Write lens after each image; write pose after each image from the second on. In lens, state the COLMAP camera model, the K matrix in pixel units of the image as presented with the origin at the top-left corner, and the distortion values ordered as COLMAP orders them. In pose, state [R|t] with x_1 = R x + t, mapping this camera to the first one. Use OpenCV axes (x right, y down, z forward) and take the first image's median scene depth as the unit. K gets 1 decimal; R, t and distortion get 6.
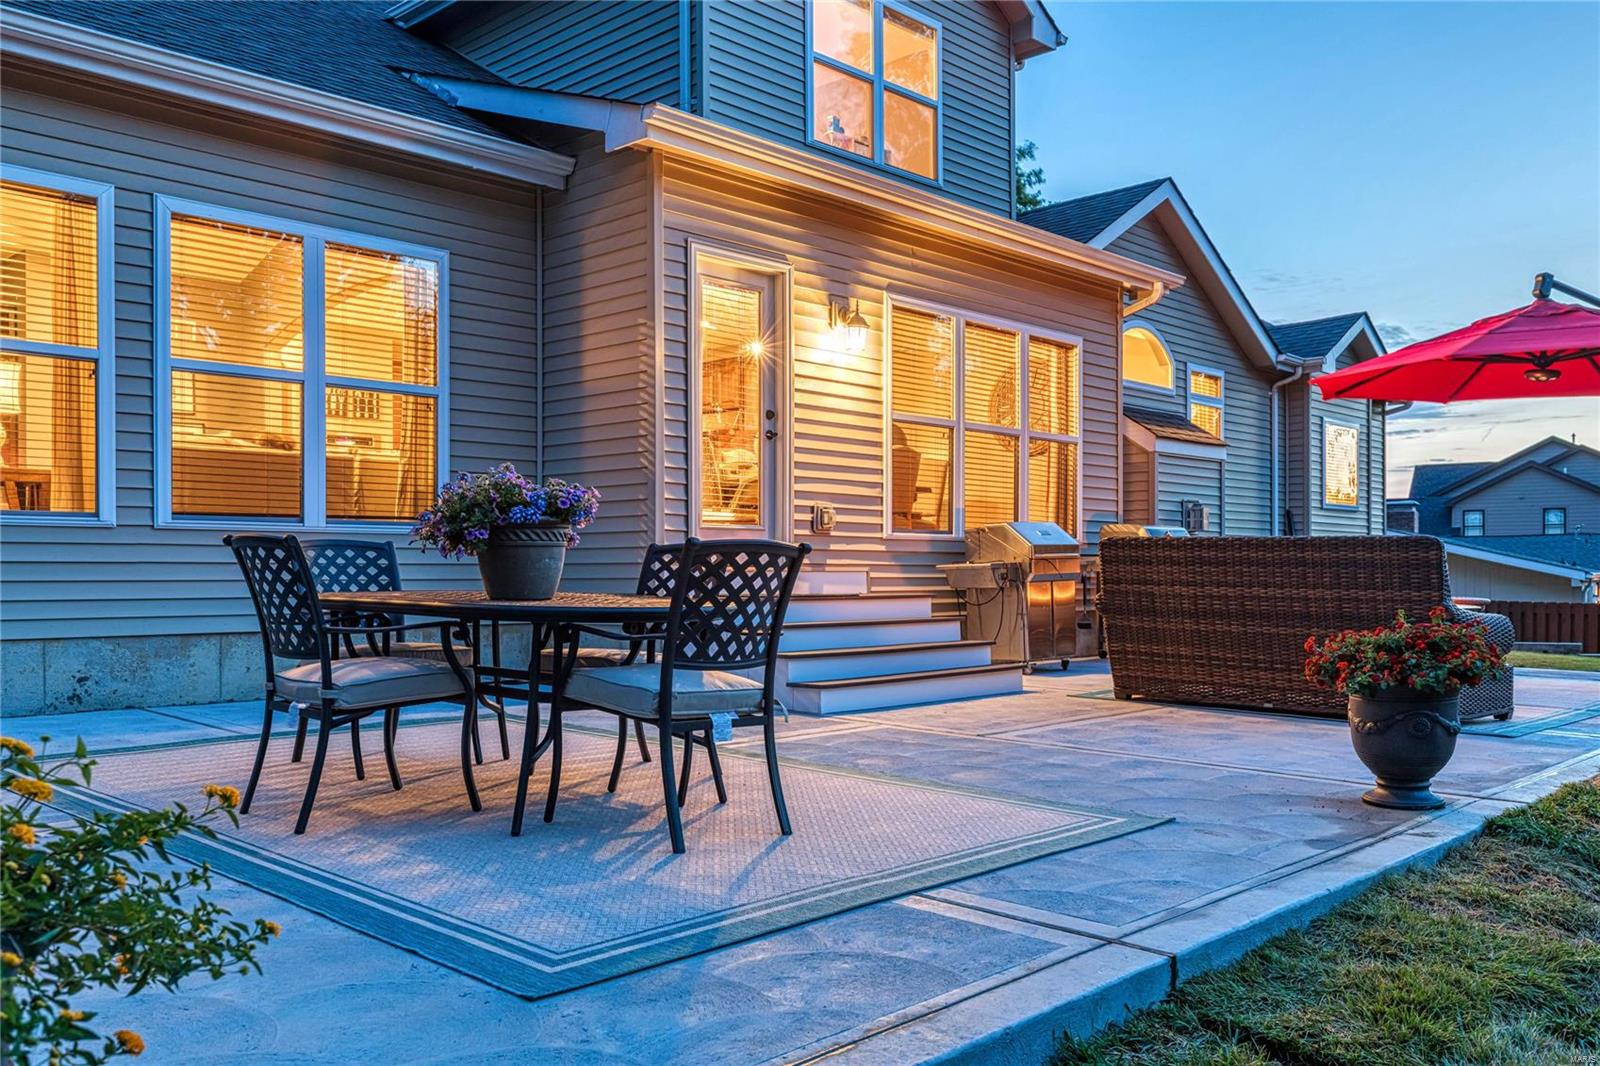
lens RADIAL K [[1317.6, 0, 798.7], [0, 1317.6, 530.9], [0, 0, 1]] dist [-0.010937, 0.001670]
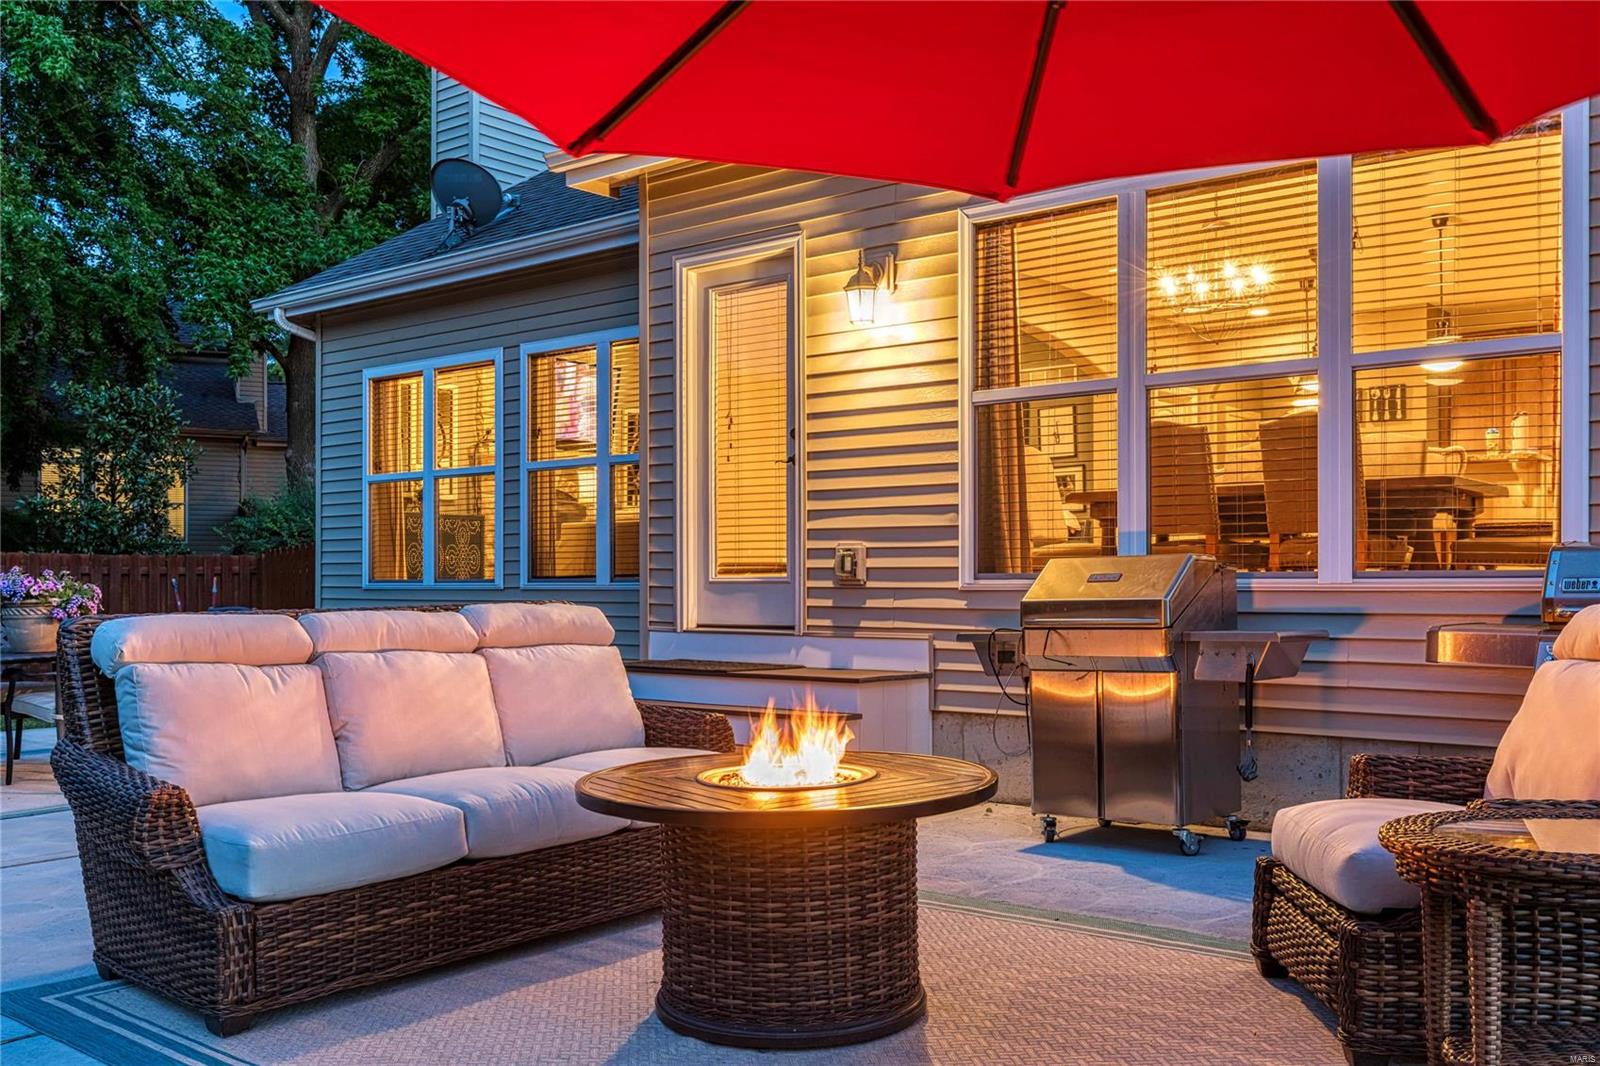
lens RADIAL K [[1436.7, 0, 801.2], [0, 1436.7, 538.2], [0, 0, 1]] dist [0.066167, 0.003837]
pose [[0.094038, -0.031764, -0.995062, 0.776553], [0.033176, 0.999036, -0.028756, -0.001861], [0.995016, -0.030308, 0.095001, 0.867917]]
